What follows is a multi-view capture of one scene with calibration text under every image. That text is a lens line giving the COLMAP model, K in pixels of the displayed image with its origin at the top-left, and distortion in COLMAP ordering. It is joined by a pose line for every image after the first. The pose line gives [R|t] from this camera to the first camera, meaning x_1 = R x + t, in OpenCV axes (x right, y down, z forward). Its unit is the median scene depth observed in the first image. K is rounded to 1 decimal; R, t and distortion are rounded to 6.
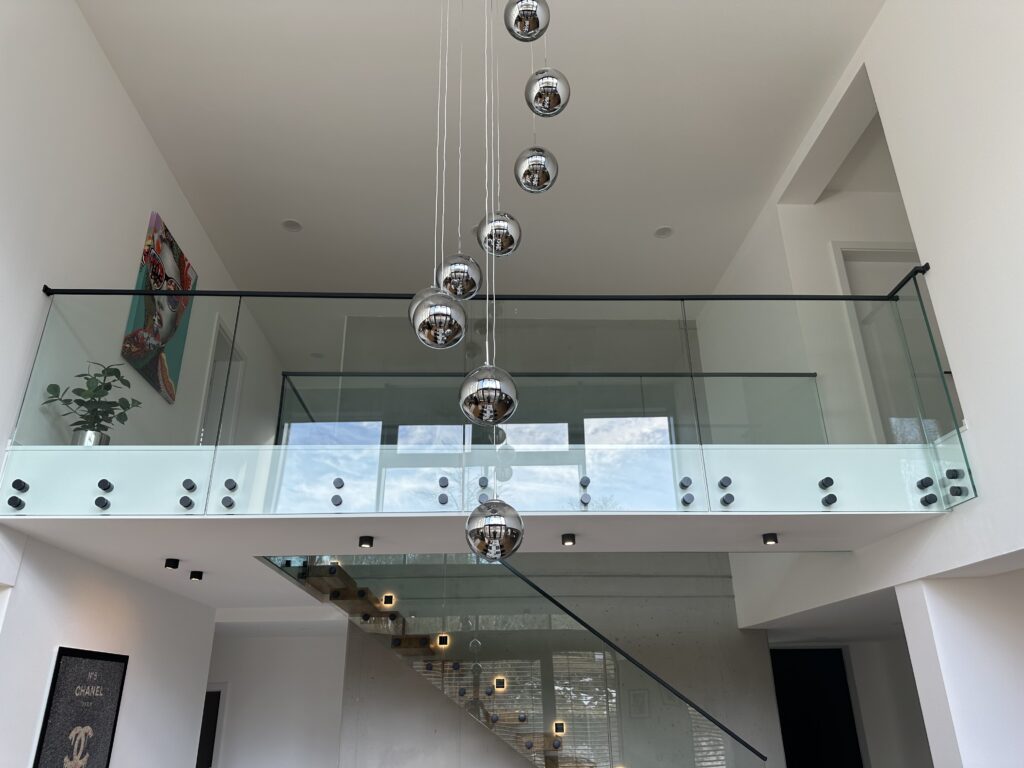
lens RADIAL K [[719.4, 0, 500.4], [0, 719.4, 382.2], [0, 0, 1]] dist [0.055092, -0.063363]
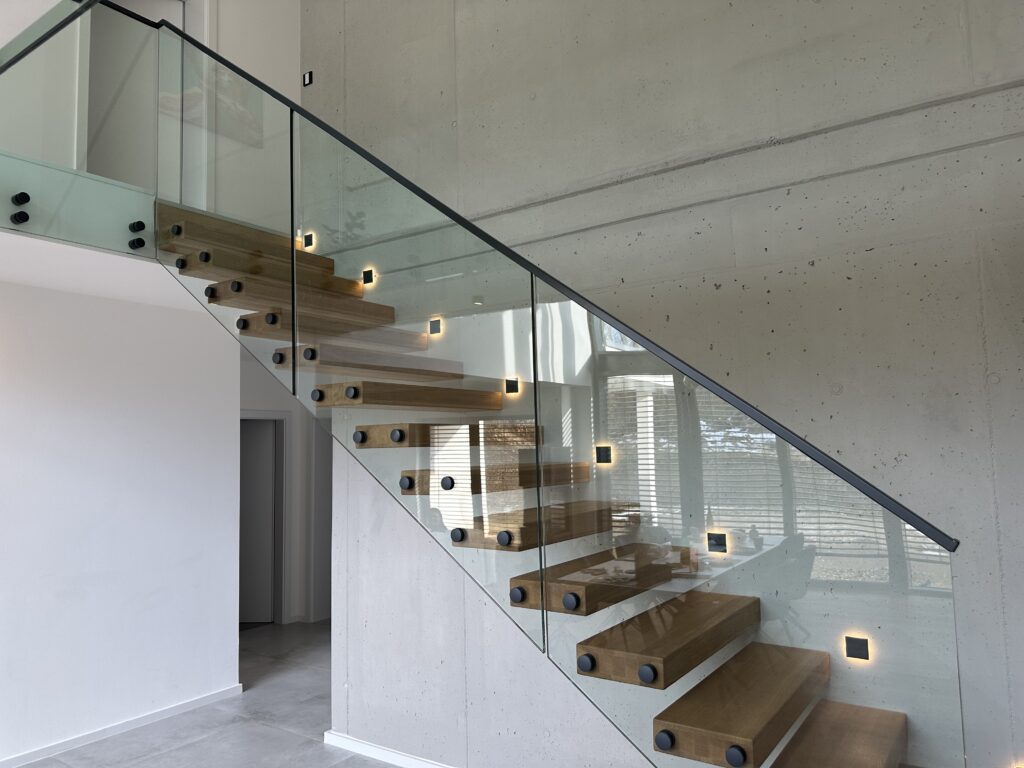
lens RADIAL K [[719.4, 0, 500.4], [0, 719.4, 382.2], [0, 0, 1]] dist [0.055092, -0.063363]
pose [[0.799885, -0.055146, -0.597614, 0.391902], [0.254448, 0.933005, 0.254474, 0.310378], [0.543544, -0.355612, 0.760329, 0.657785]]
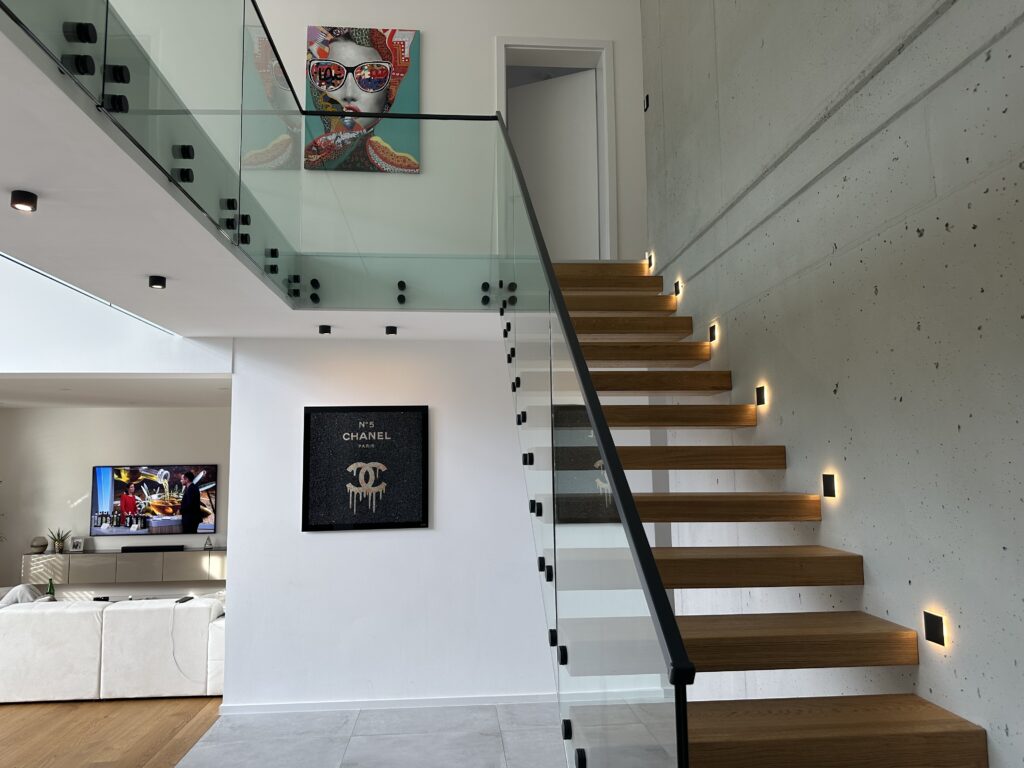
lens RADIAL K [[719.4, 0, 500.4], [0, 719.4, 382.2], [0, 0, 1]] dist [0.055092, -0.063363]
pose [[0.040245, -0.099261, -0.994247, 0.545105], [0.414500, 0.907054, -0.073778, 0.434198], [0.909159, -0.409146, 0.077648, 0.948757]]
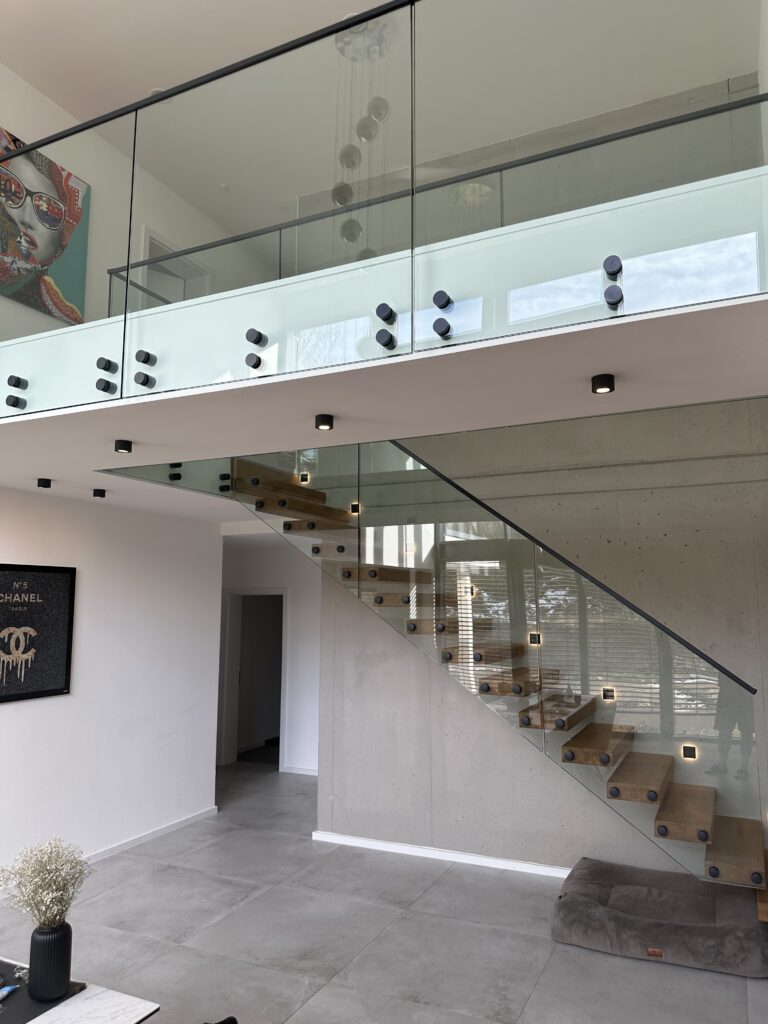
lens RADIAL K [[719.4, 0, 384.0], [0, 719.4, 512.0], [0, 0, 1]] dist [0.055092, -0.063363]
pose [[0.887025, -0.044894, -0.459534, 0.372057], [0.176024, 0.952979, 0.246673, 0.100623], [0.426852, -0.299694, 0.853218, 0.269653]]
